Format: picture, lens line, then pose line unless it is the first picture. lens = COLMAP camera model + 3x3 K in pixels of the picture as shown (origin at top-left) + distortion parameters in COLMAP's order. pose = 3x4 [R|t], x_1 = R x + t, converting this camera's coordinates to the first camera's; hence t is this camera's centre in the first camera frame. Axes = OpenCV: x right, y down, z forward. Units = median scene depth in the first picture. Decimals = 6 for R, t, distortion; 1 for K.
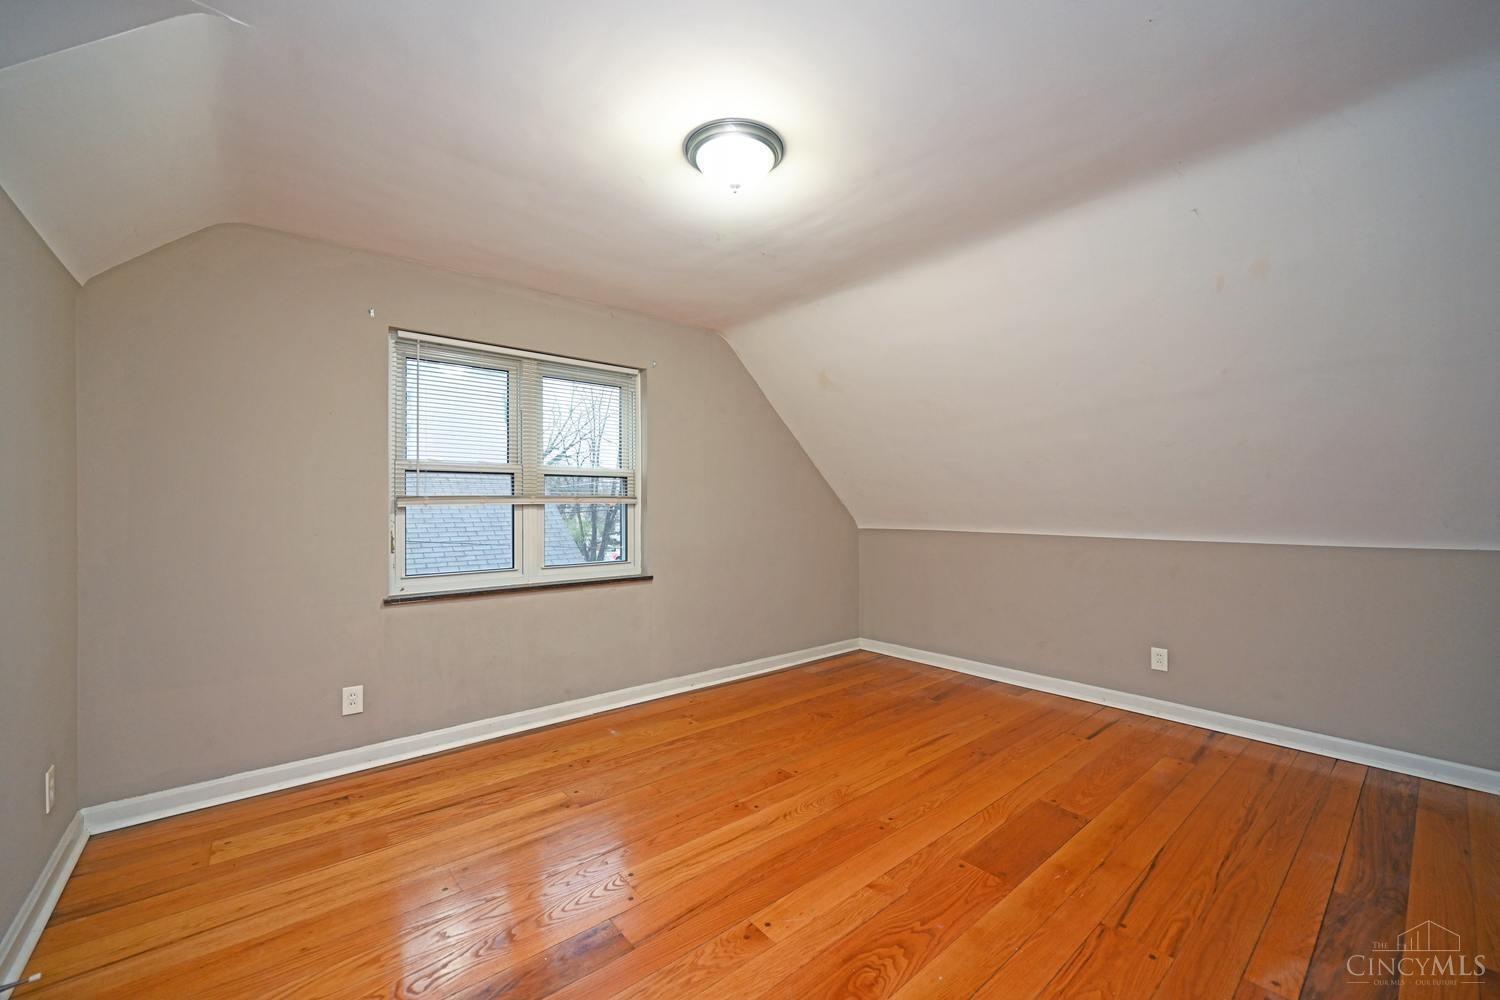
lens RADIAL K [[587.2, 0, 747.1], [0, 587.2, 502.6], [0, 0, 1]] dist [0.001373, 0.000019]
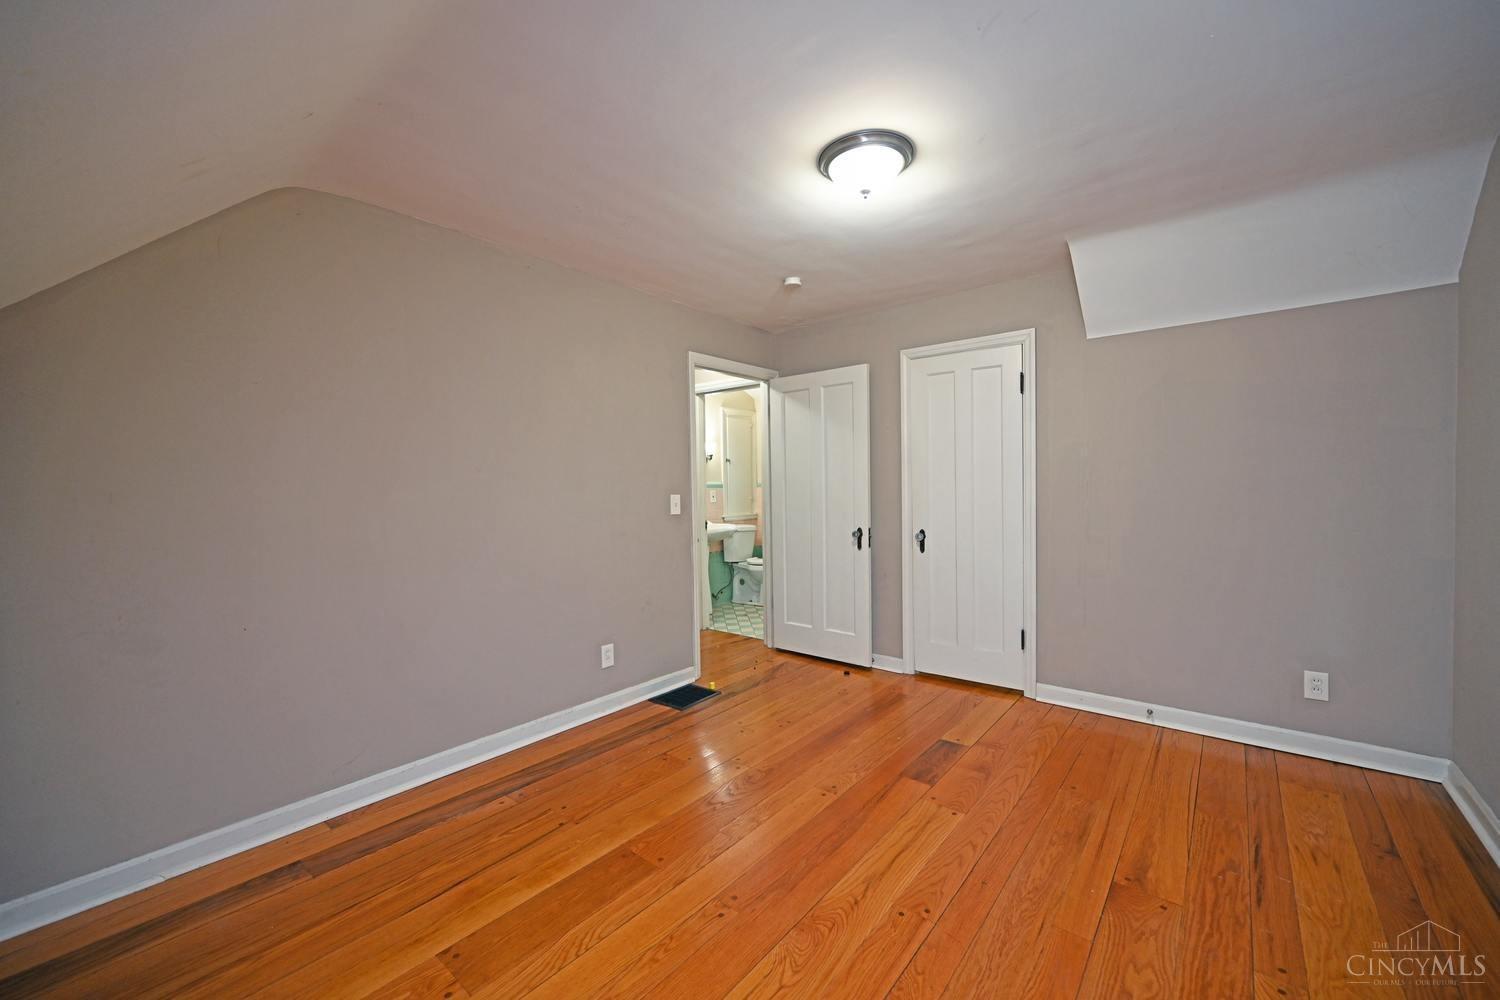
lens RADIAL K [[587.2, 0, 747.1], [0, 587.2, 502.6], [0, 0, 1]] dist [0.001373, 0.000019]
pose [[-0.984192, 0.022398, -0.175683, 0.362885], [0.018928, 0.999592, 0.021402, -0.011048], [0.176090, 0.017739, -0.984214, 1.902921]]
